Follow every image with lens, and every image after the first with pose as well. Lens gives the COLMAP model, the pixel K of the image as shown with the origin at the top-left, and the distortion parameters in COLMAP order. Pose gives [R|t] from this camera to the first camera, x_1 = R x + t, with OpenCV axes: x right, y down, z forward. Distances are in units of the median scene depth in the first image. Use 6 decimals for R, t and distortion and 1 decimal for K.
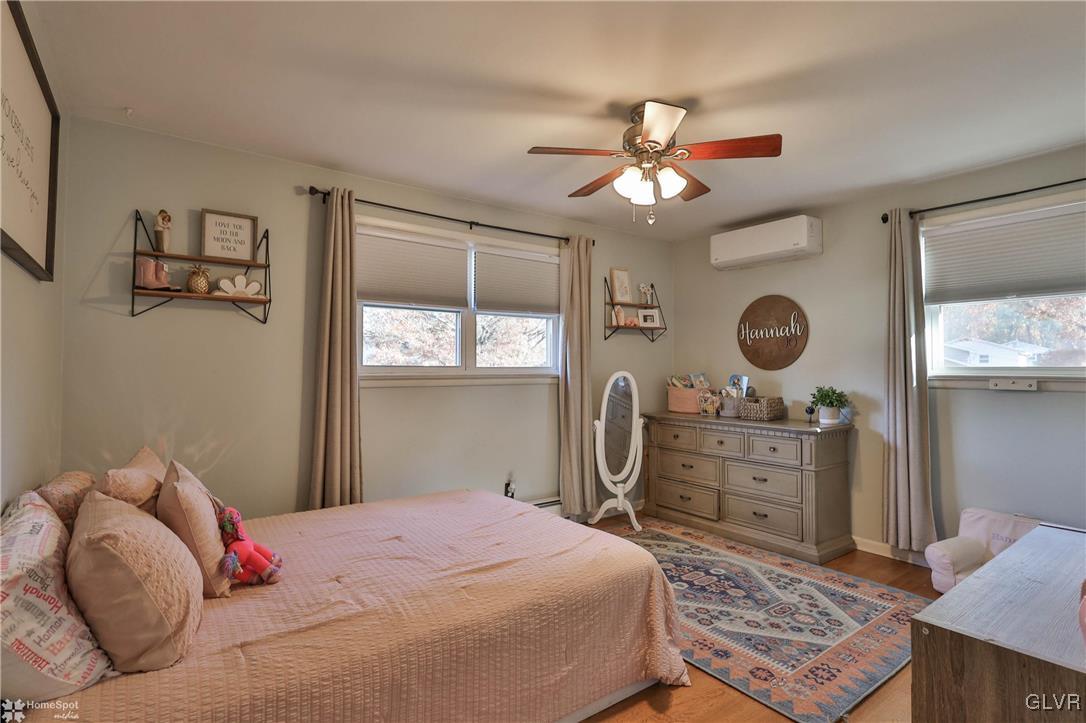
lens RADIAL K [[543.9, 0, 539.8], [0, 543.9, 358.7], [0, 0, 1]] dist [-0.002144, 0.002362]
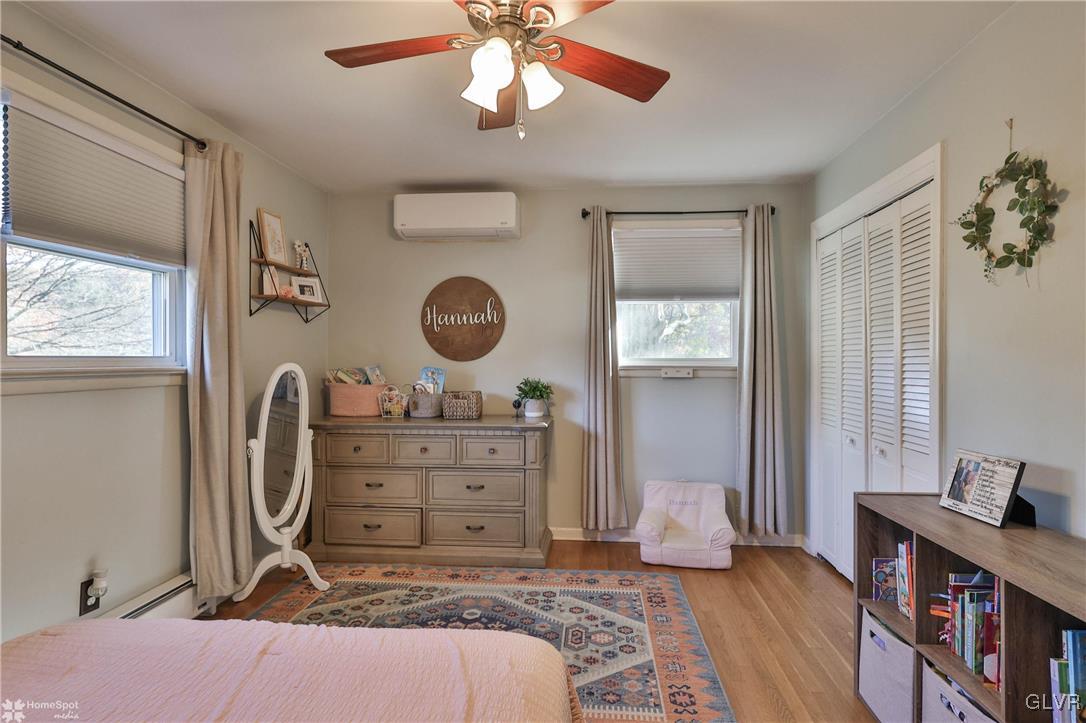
lens RADIAL K [[543.9, 0, 550.1], [0, 543.9, 363.5], [0, 0, 1]] dist [-0.002144, 0.002362]
pose [[0.644495, -0.005251, 0.764590, -0.162097], [-0.014700, 0.999706, 0.019257, 0.005669], [-0.764467, -0.023651, 0.644229, 0.320142]]
